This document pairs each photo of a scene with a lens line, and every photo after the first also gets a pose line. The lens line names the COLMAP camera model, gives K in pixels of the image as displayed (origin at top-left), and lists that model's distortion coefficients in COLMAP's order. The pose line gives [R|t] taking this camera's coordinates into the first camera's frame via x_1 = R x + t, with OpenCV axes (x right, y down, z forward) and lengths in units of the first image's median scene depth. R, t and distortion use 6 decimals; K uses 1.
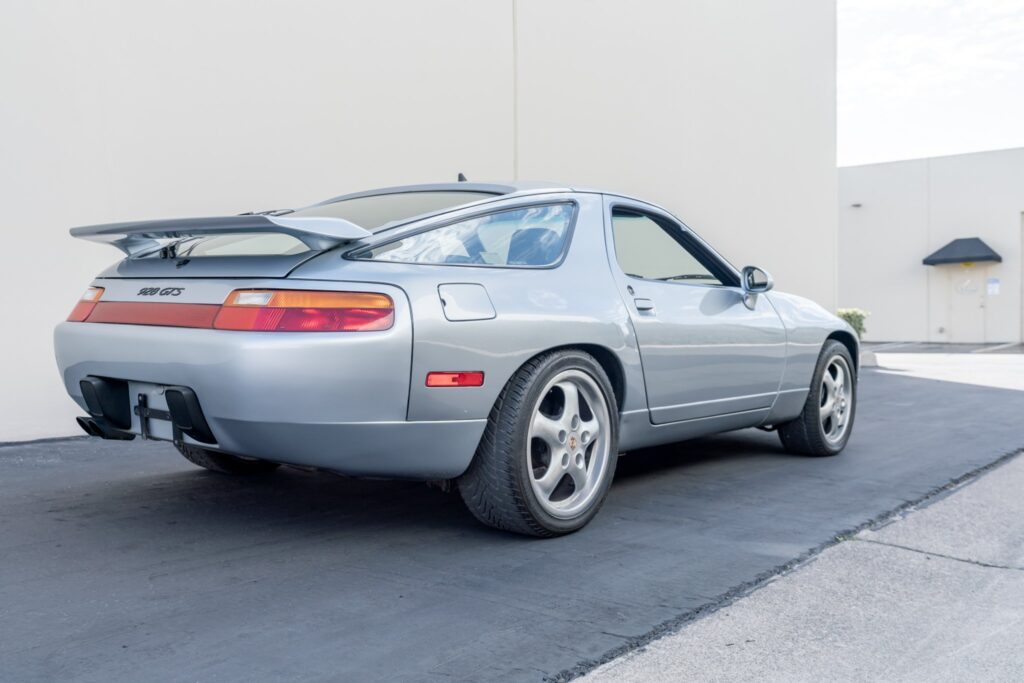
lens RADIAL K [[976.8, 0, 508.4], [0, 976.8, 343.4], [0, 0, 1]] dist [0.009335, 0.002104]
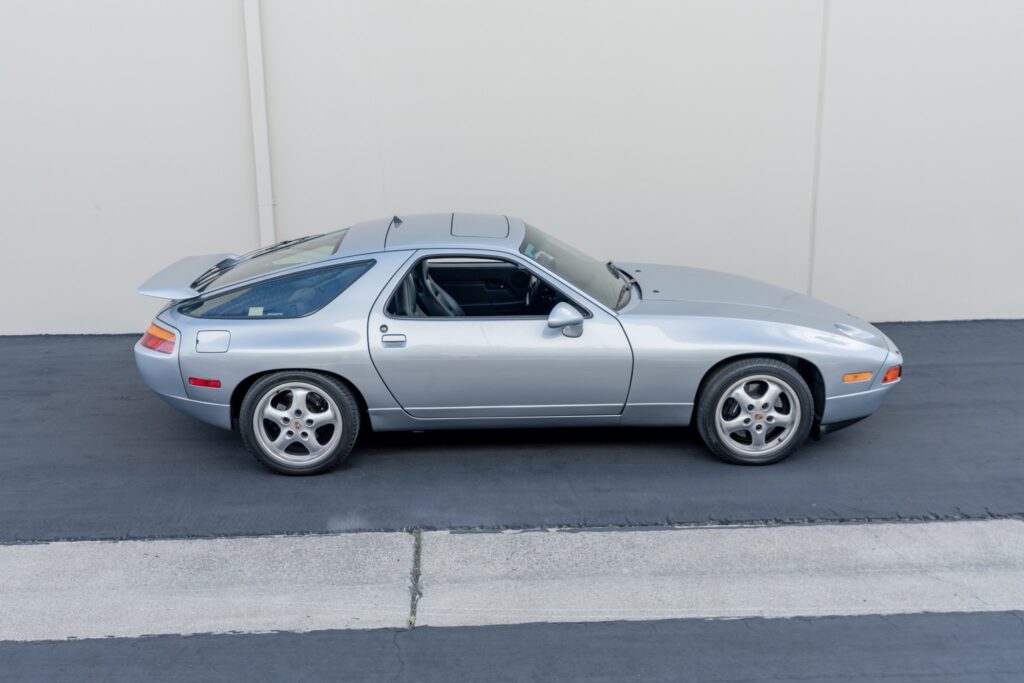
lens RADIAL K [[978.4, 0, 512.0], [0, 978.4, 341.5], [0, 0, 1]] dist [0.011315, 0.000829]
pose [[0.649916, 0.173240, -0.739998, 1.550394], [-0.006849, 0.974969, 0.222233, -0.419890], [0.759975, -0.139365, 0.634835, 0.246653]]
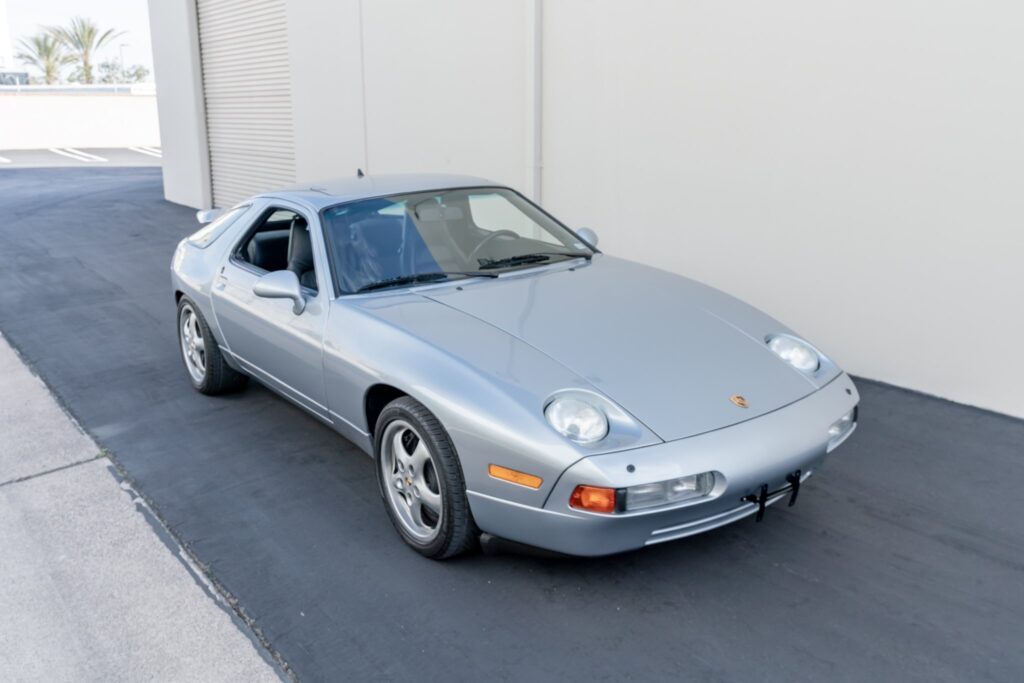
lens RADIAL K [[899.5, 0, 512.0], [0, 899.5, 341.5], [0, 0, 1]] dist [0.005780, 0.008808]
pose [[-0.266892, 0.242762, -0.932650, 1.524806], [-0.015070, 0.966584, 0.255907, -0.355927], [0.963609, 0.082354, -0.254315, 2.066326]]
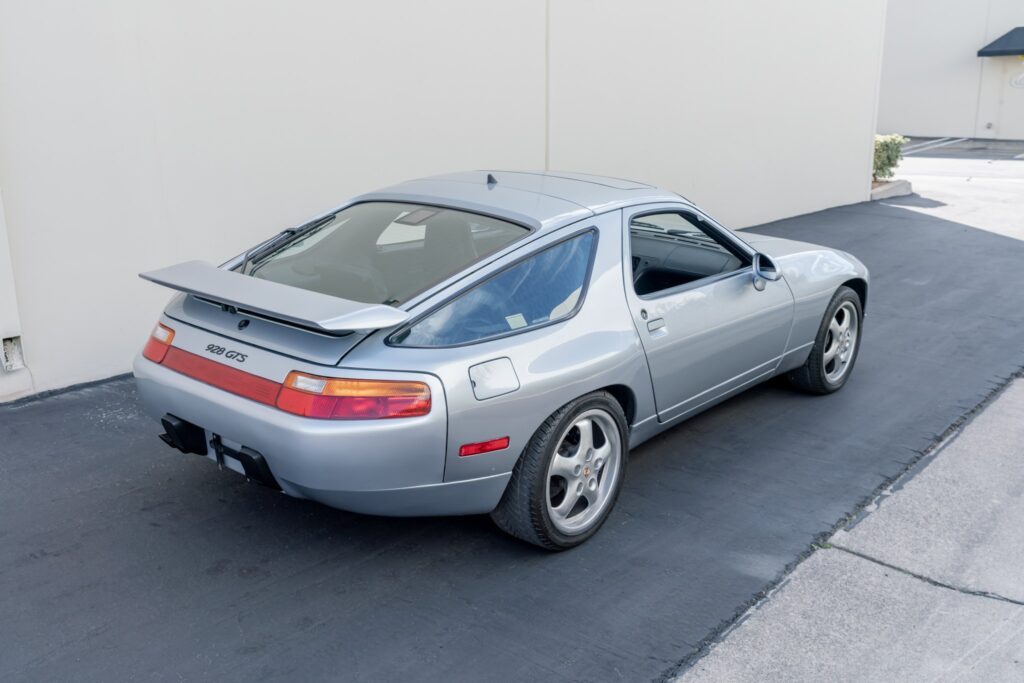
lens RADIAL K [[978.4, 0, 512.0], [0, 978.4, 341.5], [0, 0, 1]] dist [0.011315, 0.000829]
pose [[0.999502, 0.008502, -0.030378, 0.011777], [-0.001089, 0.971720, 0.236132, -0.329589], [0.031527, -0.235982, 0.971246, -0.093552]]
